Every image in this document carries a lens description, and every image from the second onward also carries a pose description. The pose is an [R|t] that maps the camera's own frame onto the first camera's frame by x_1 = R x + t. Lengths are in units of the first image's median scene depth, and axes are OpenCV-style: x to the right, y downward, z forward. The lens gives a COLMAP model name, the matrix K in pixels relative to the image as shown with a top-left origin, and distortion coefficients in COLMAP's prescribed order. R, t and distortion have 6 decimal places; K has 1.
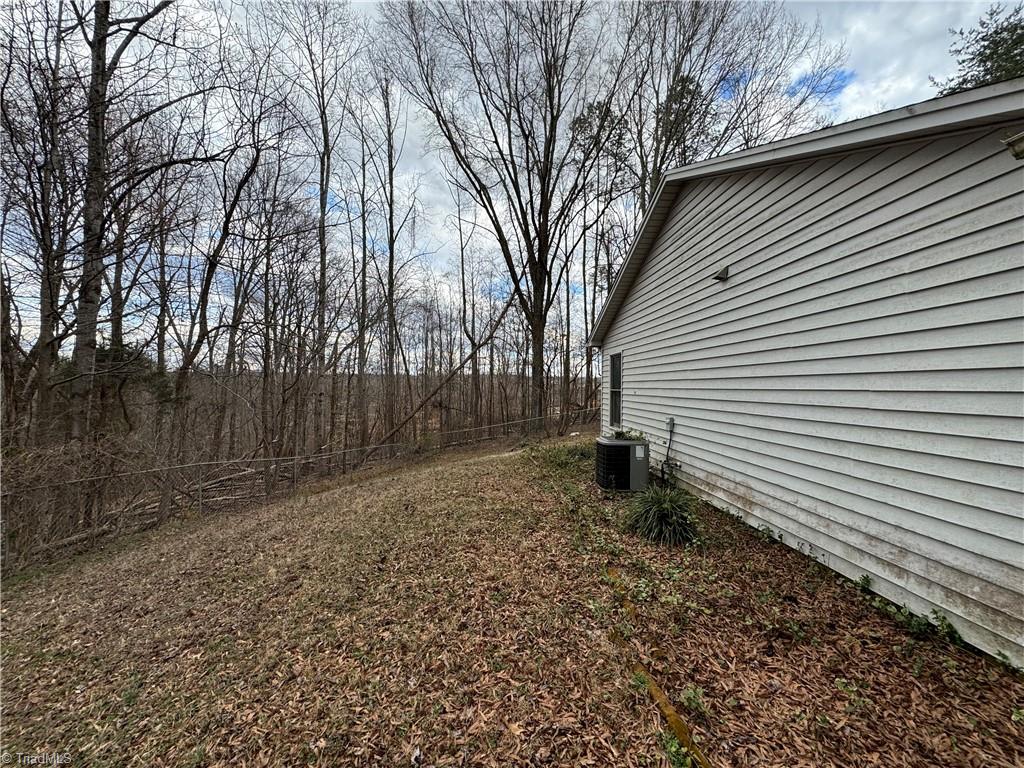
lens RADIAL K [[406.2, 0, 512.0], [0, 406.2, 384.5], [0, 0, 1]] dist [0.002422, 0.000256]
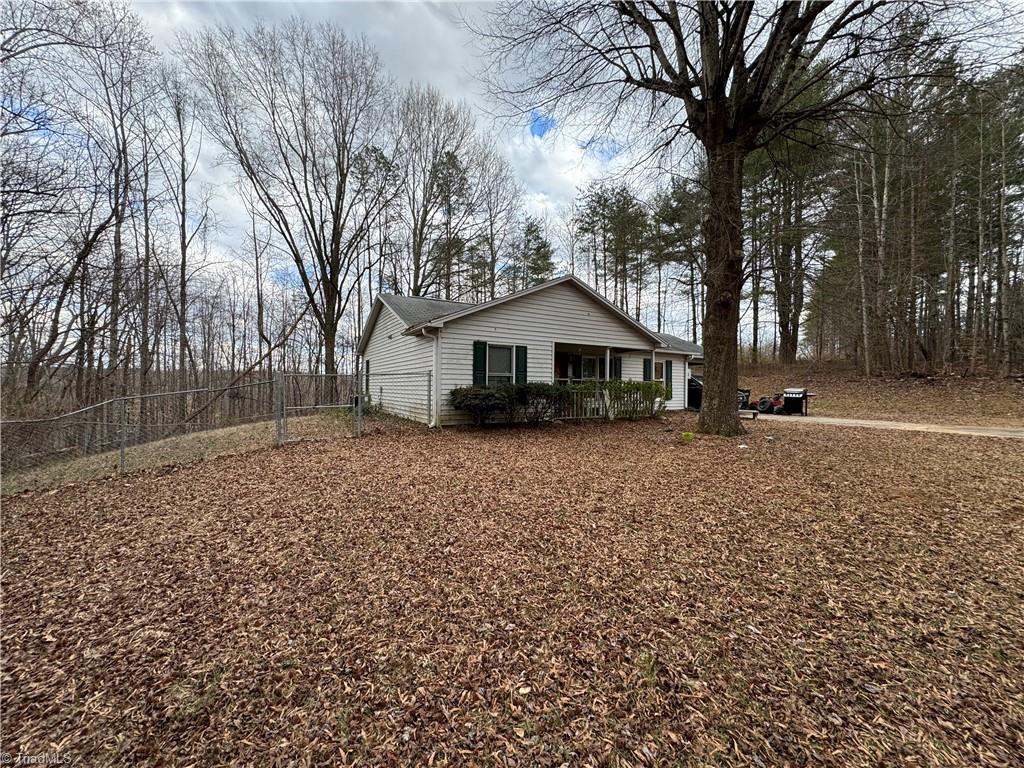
lens RADIAL K [[406.2, 0, 514.1], [0, 406.2, 385.4], [0, 0, 1]] dist [0.002422, 0.000256]
pose [[0.885984, 0.009772, 0.463612, -0.037148], [-0.010358, 0.999946, -0.001281, 0.049452], [-0.463599, -0.003667, 0.886037, -1.215712]]
